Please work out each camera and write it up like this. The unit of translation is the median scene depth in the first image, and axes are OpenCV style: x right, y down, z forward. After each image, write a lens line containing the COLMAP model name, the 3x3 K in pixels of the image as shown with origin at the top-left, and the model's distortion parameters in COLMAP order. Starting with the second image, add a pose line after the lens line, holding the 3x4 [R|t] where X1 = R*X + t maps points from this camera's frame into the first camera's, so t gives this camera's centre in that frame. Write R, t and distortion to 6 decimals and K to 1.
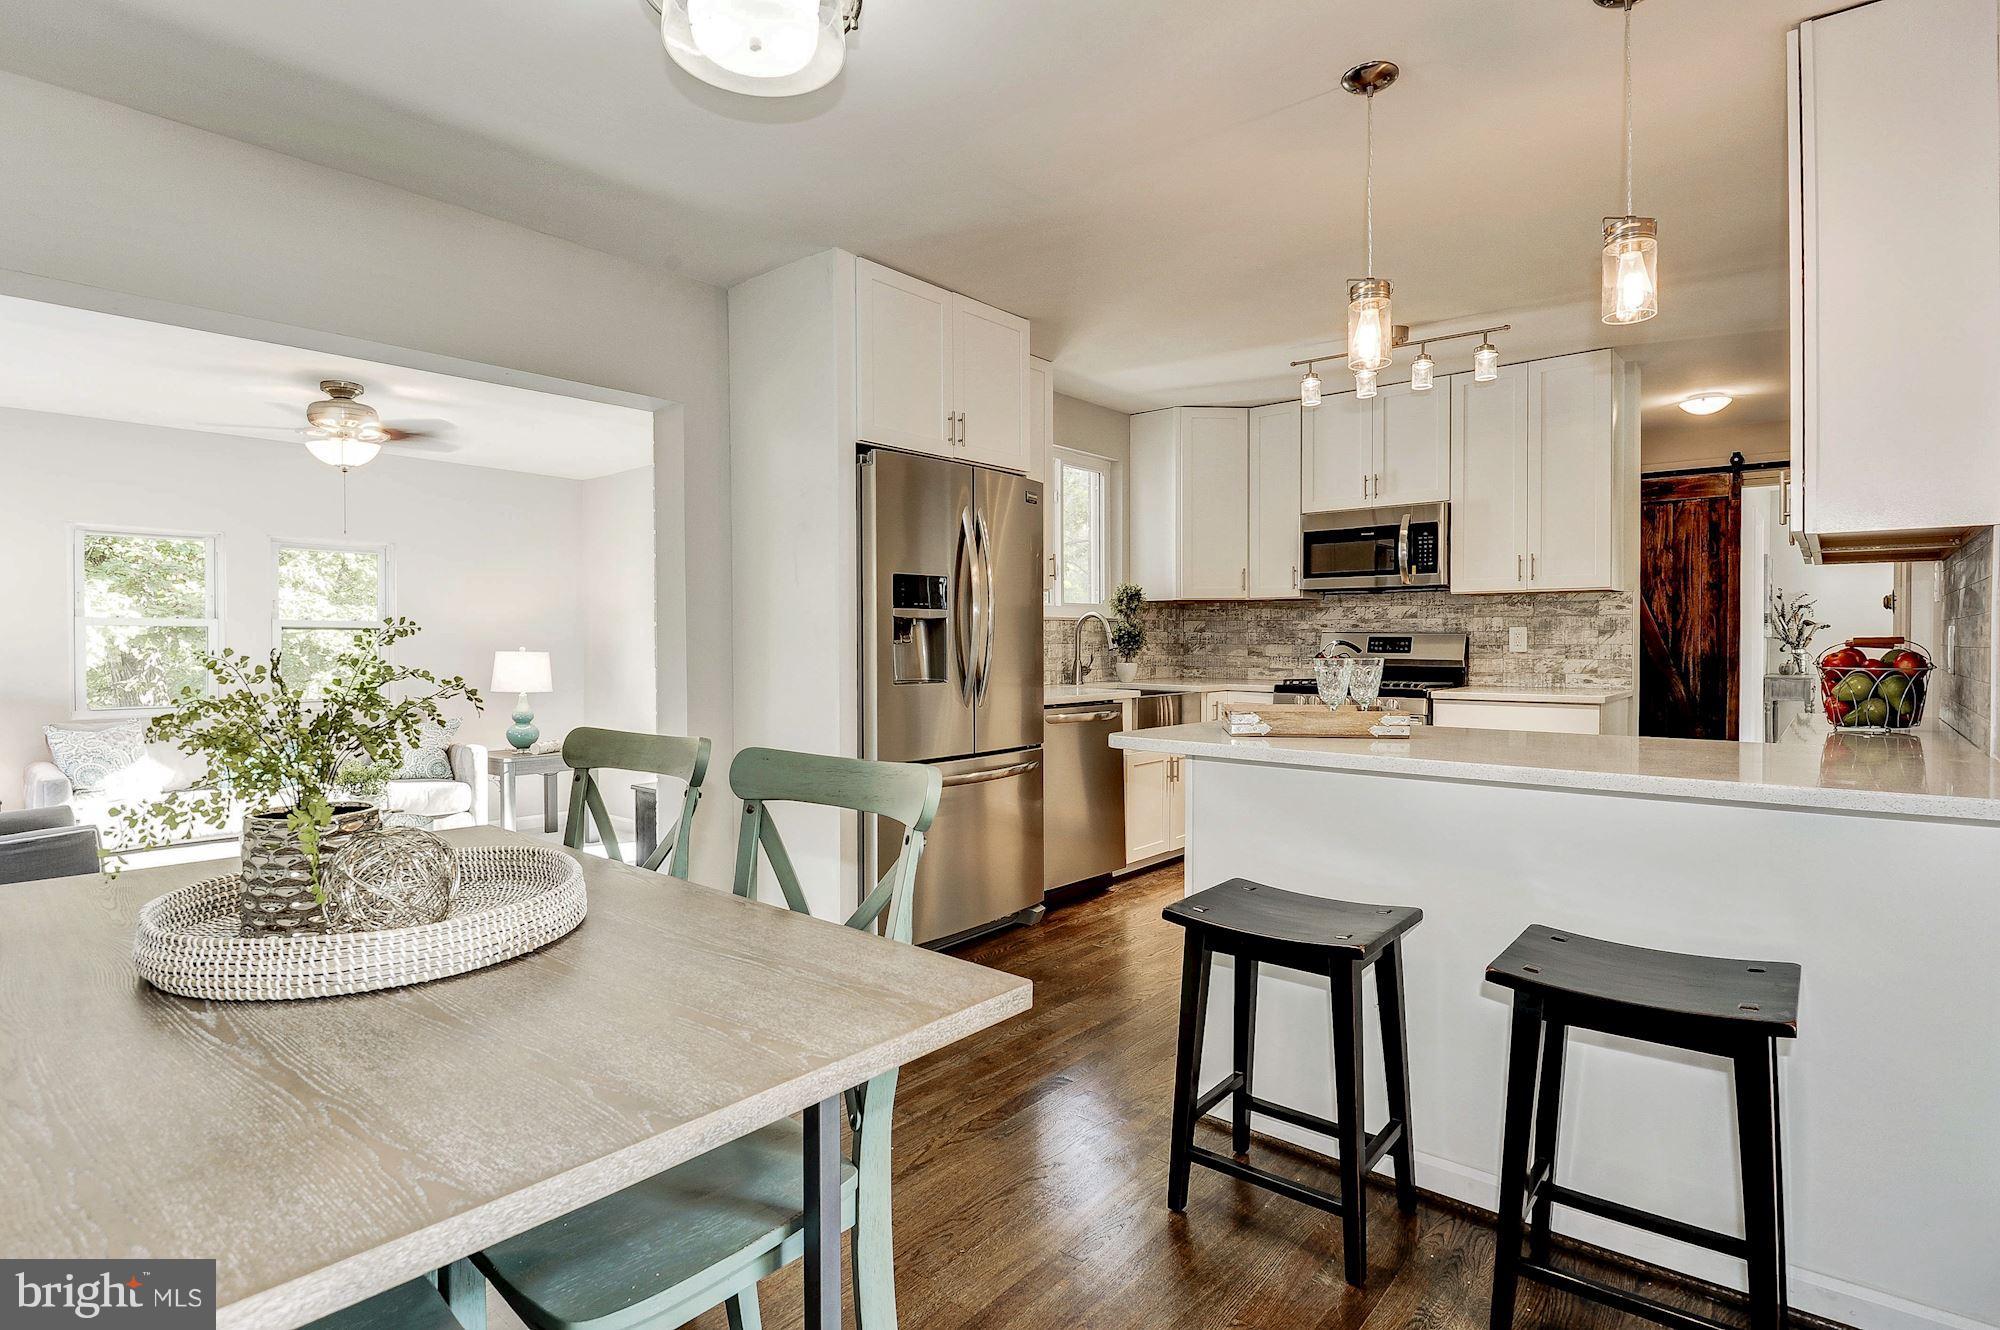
lens RADIAL K [[1032.5, 0, 1000.0], [0, 1032.5, 665.0], [0, 0, 1]] dist [0.003624, -0.000402]
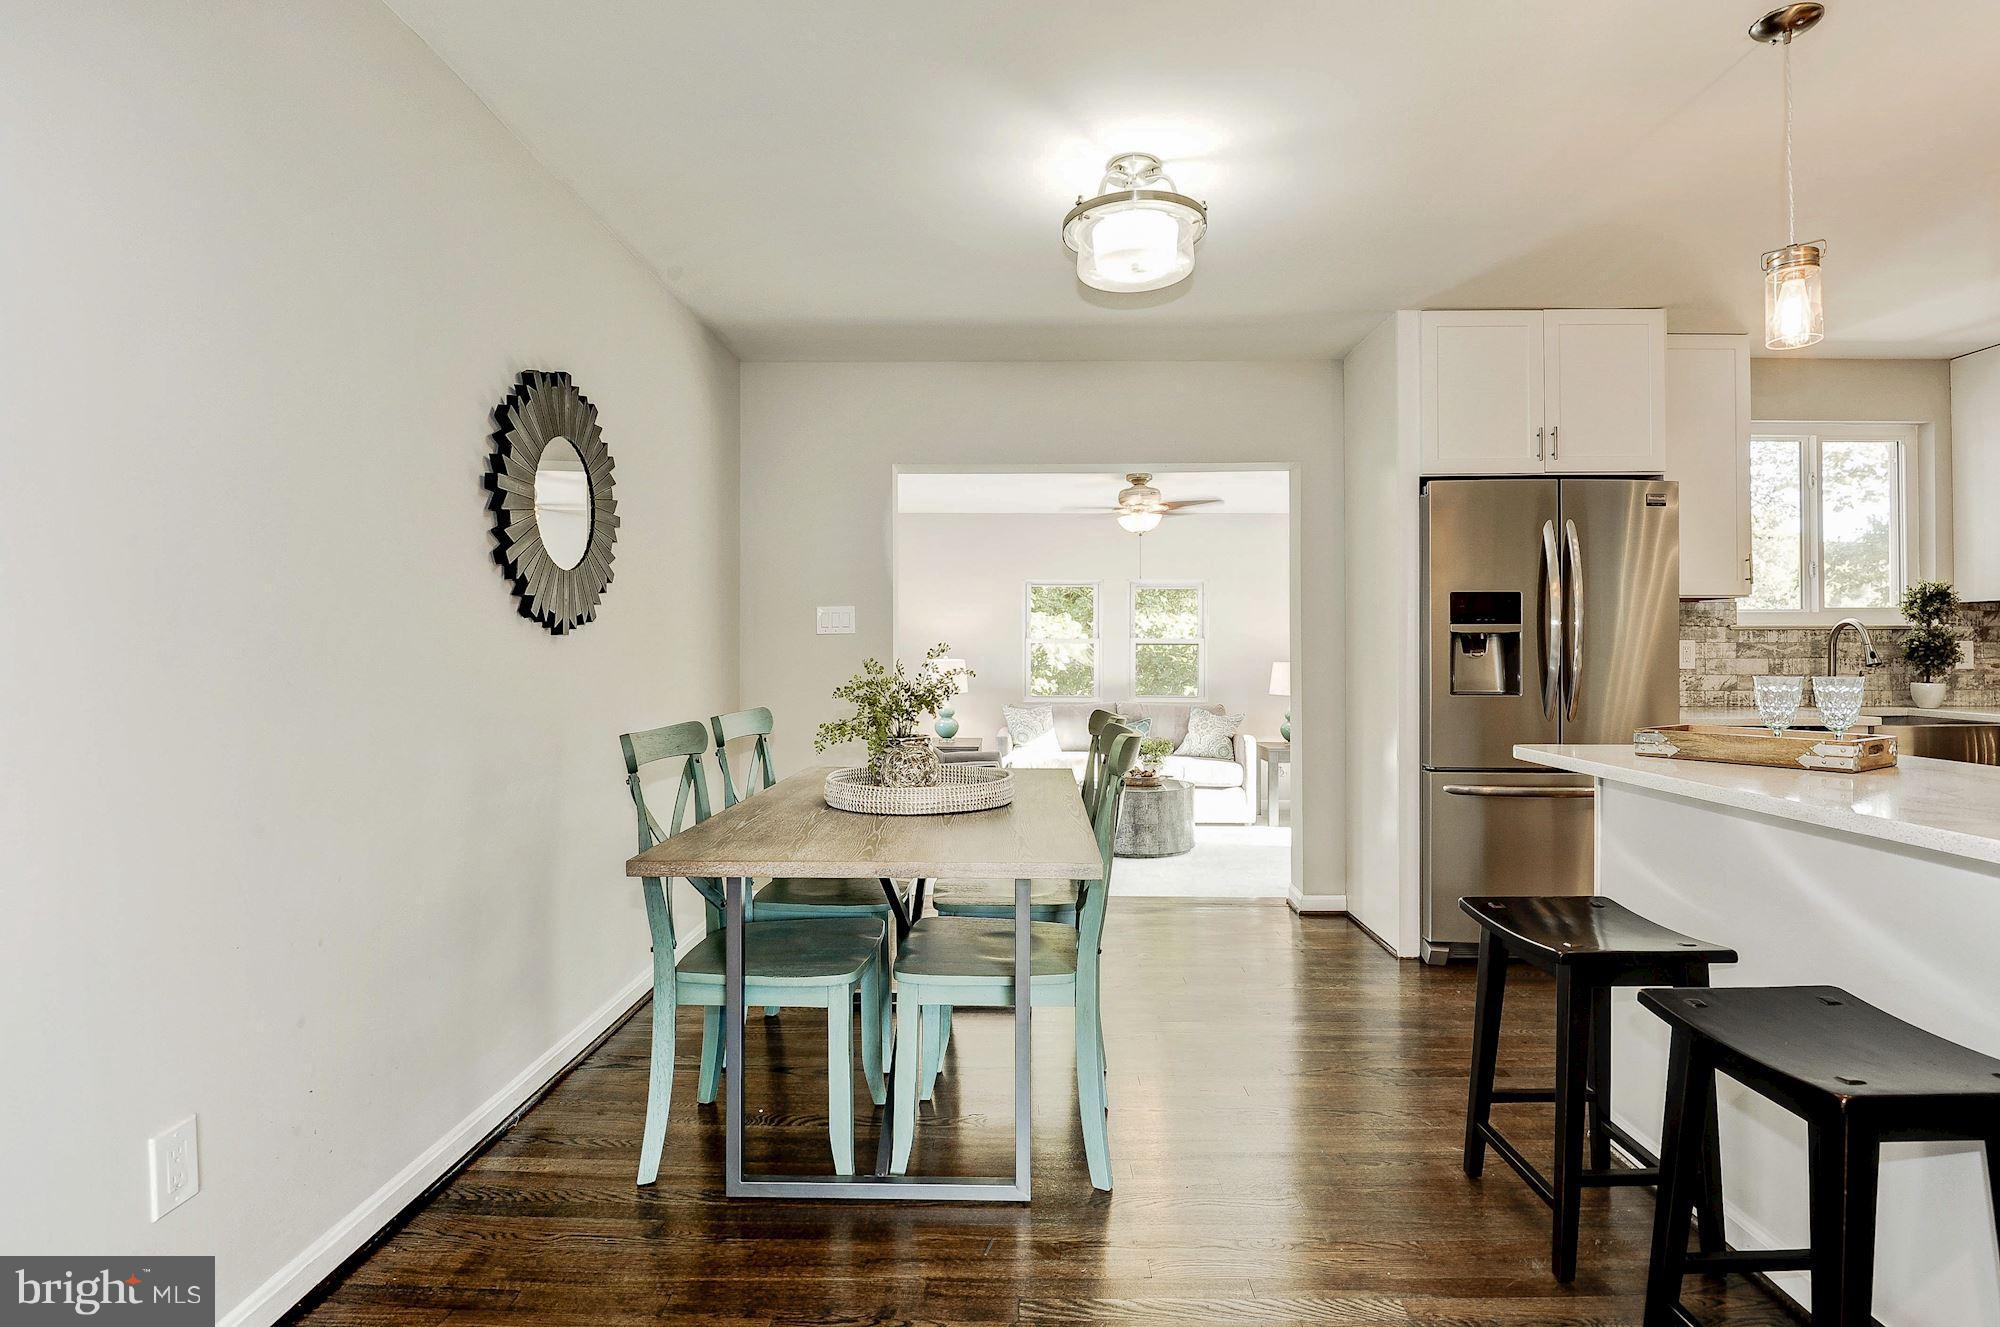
lens RADIAL K [[1032.5, 0, 1000.0], [0, 1032.5, 663.5], [0, 0, 1]] dist [0.003624, -0.000402]
pose [[0.619517, 0.008415, -0.784938, 0.392362], [-0.018255, 0.999827, -0.003689, -0.001192], [0.784771, 0.016614, 0.619563, -0.038239]]
